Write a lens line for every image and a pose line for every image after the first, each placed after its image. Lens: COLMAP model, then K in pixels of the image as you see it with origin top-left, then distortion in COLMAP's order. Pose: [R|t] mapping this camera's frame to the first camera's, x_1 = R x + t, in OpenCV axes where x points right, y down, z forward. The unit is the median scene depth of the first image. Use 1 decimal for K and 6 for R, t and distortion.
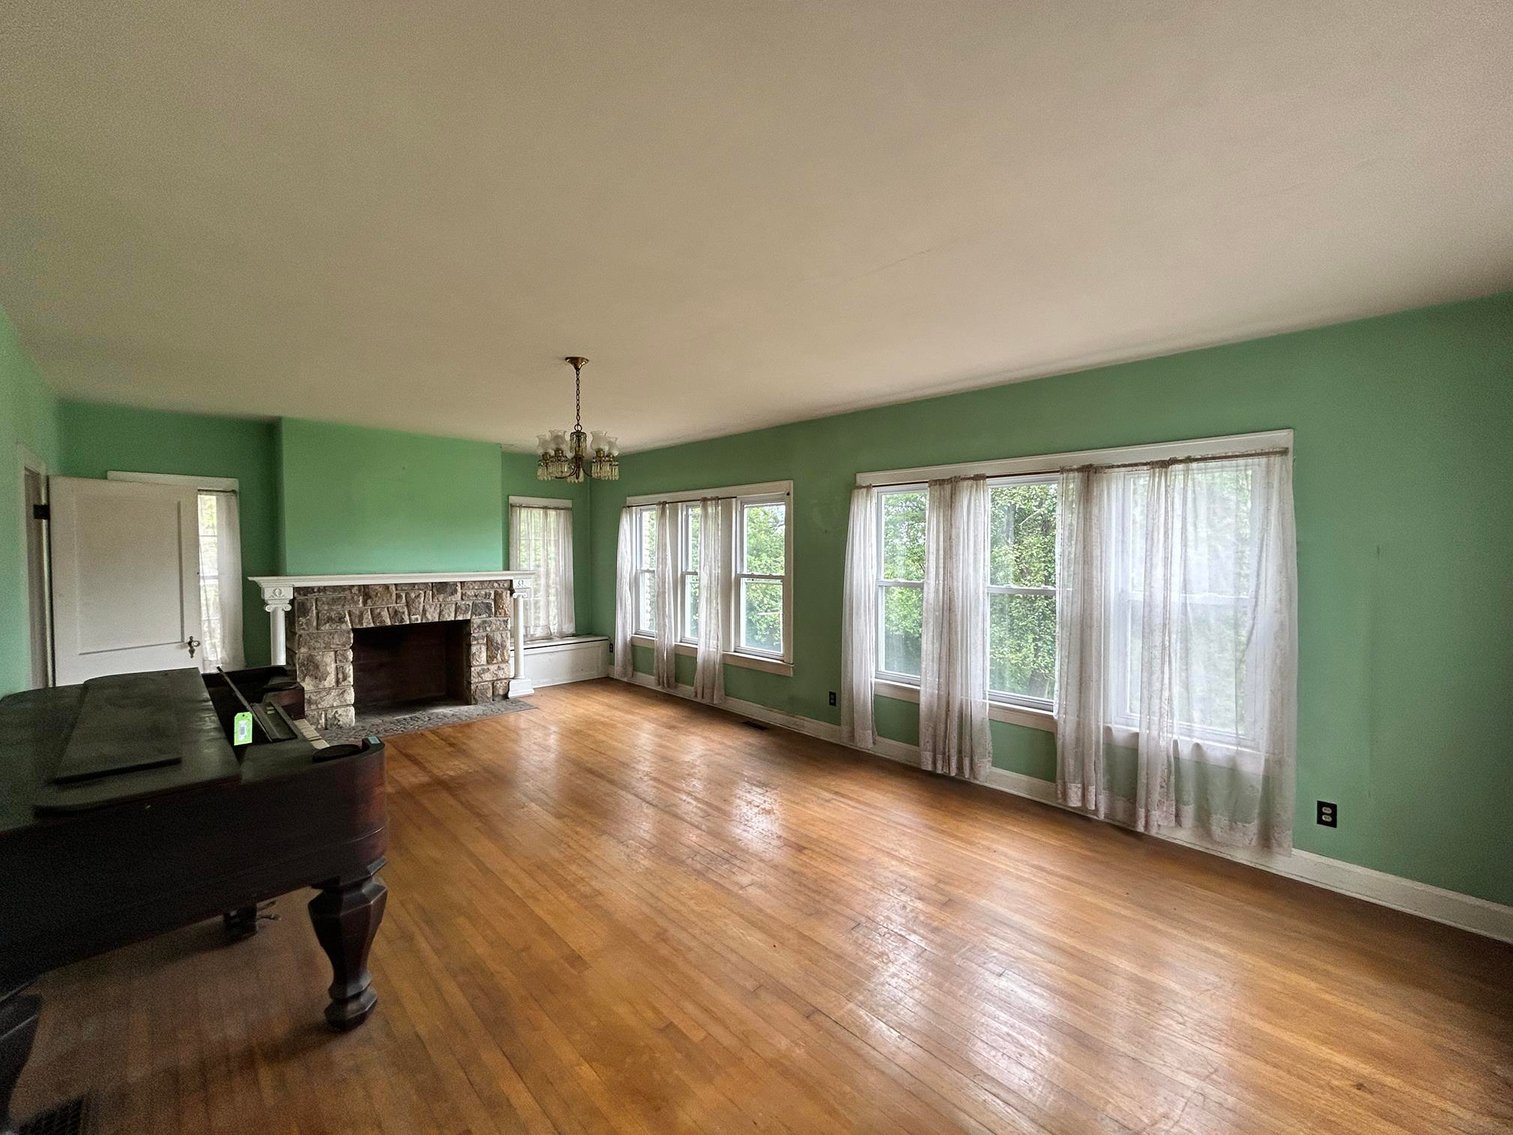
lens RADIAL K [[610.5, 0, 750.8], [0, 610.5, 563.6], [0, 0, 1]] dist [-0.004694, 0.002390]
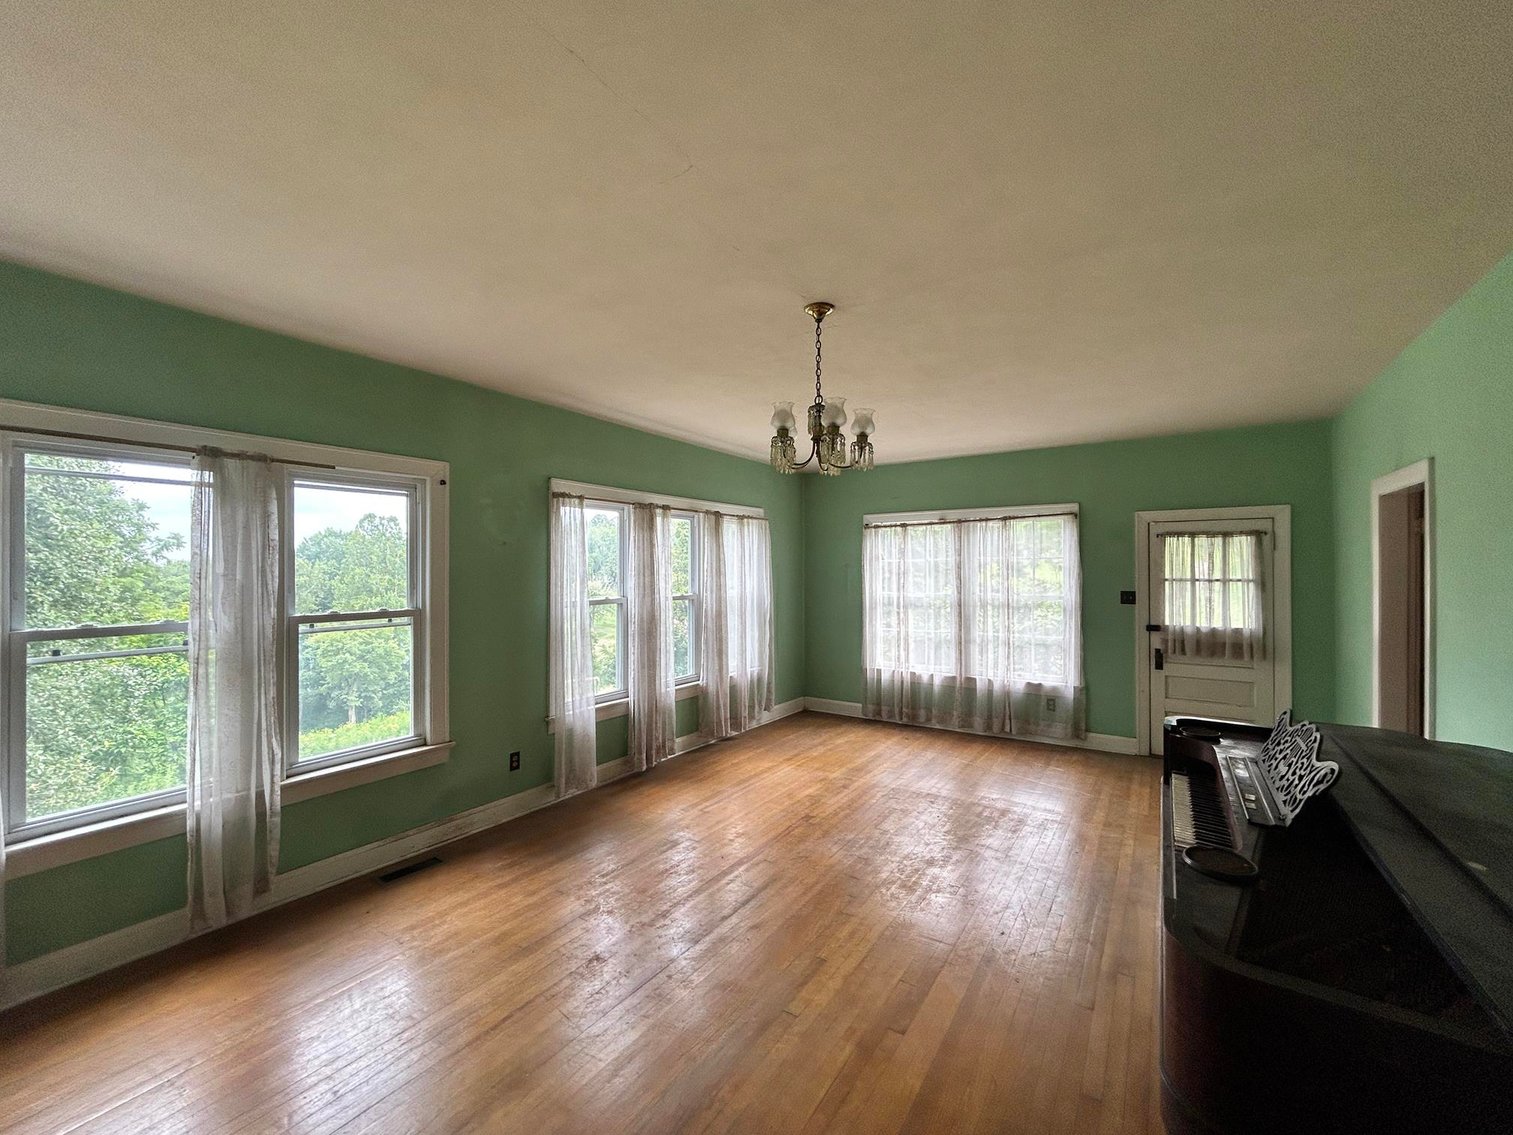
lens RADIAL K [[610.5, 0, 750.6], [0, 610.5, 570.3], [0, 0, 1]] dist [-0.004694, 0.002390]
pose [[-0.189058, 0.015910, 0.981837, -0.817611], [0.048387, 0.998805, -0.006868, 0.001170], [-0.980773, 0.046209, -0.189602, 1.017353]]
